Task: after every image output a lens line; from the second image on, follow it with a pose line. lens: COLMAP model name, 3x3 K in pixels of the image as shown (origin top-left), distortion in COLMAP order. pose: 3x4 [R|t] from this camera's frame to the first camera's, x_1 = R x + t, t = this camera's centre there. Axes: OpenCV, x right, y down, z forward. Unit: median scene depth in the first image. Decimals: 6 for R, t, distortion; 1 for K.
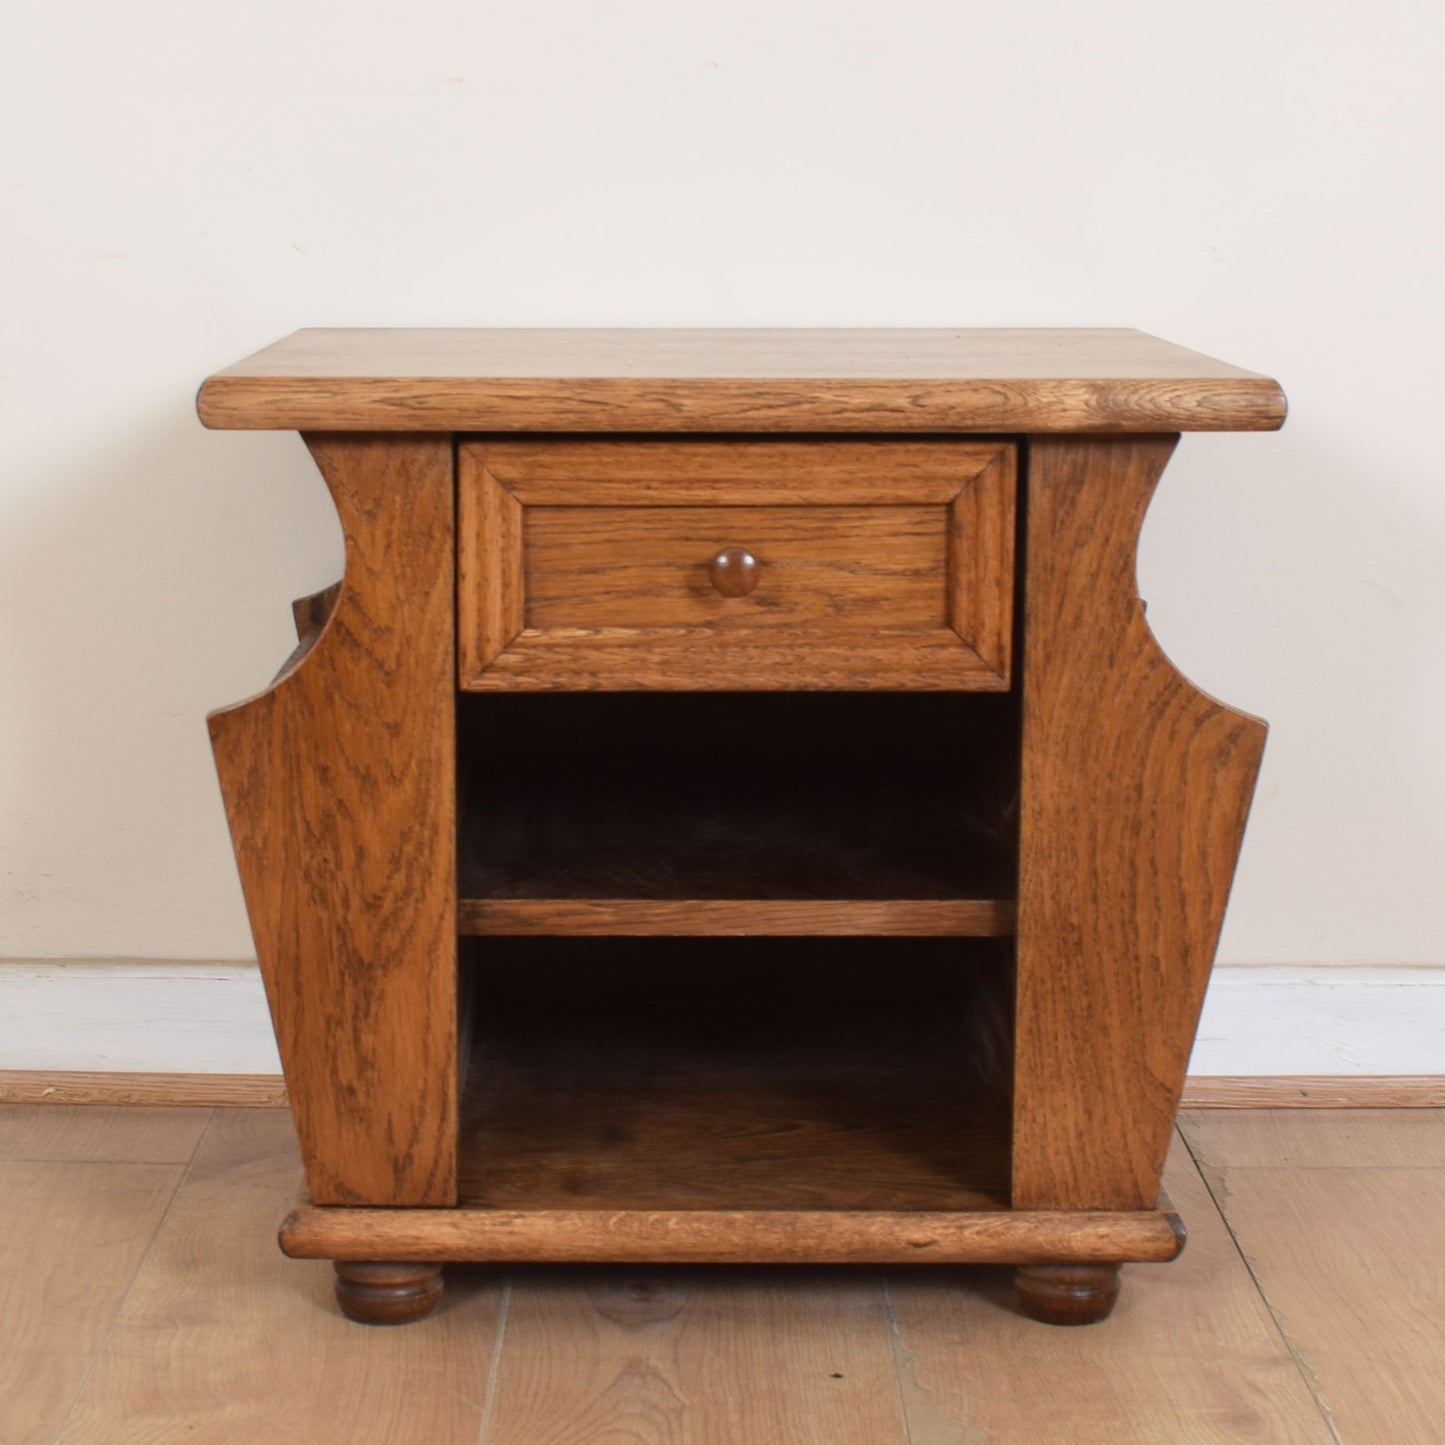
lens RADIAL K [[3276.8, 0, 680.3], [0, 3276.8, 727.0], [0, 0, 1]] dist [-0.080407, -0.272422]
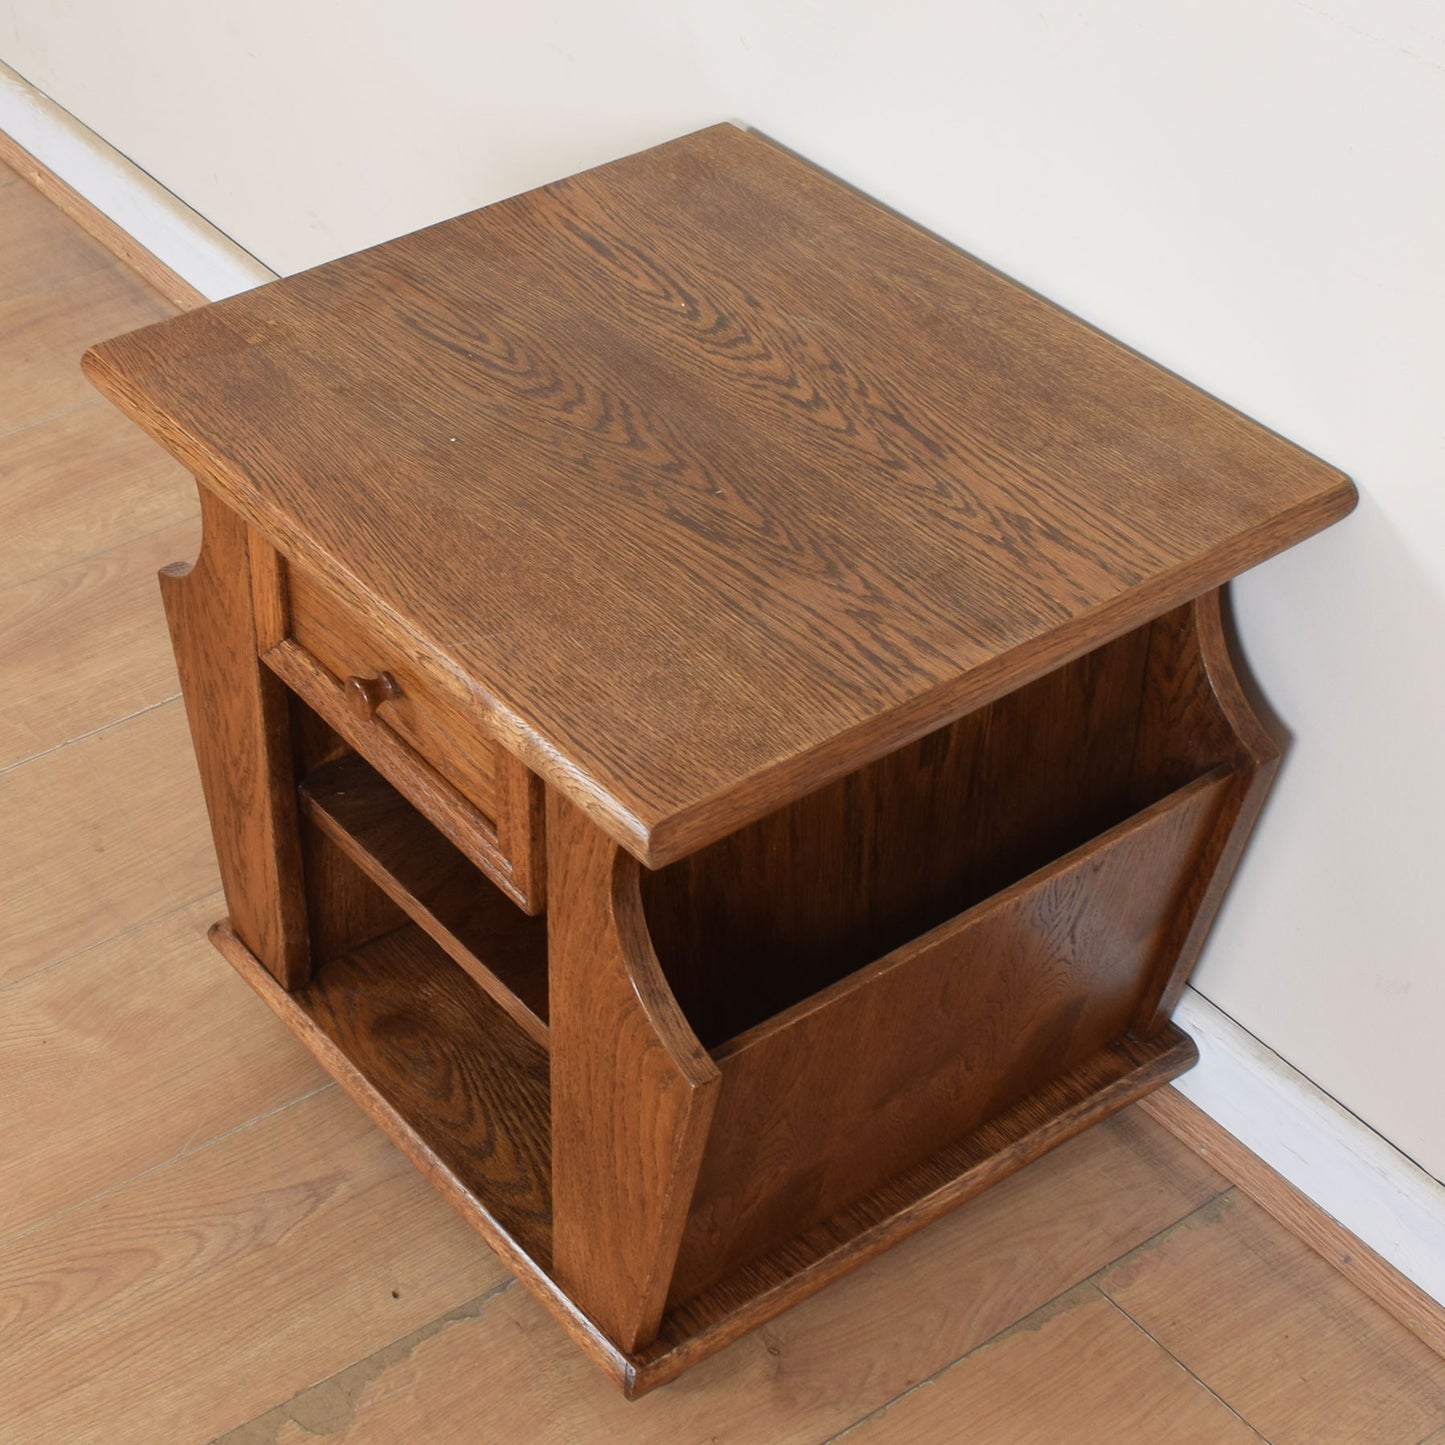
lens RADIAL K [[2849.6, 0, 602.8], [0, 2849.6, 642.8], [0, 0, 1]] dist [-0.078213, -0.073885]
pose [[0.591826, 0.480432, -0.647245, 0.639416], [-0.134184, 0.850485, 0.508597, -0.531701], [0.794819, -0.214151, 0.567805, 0.521995]]
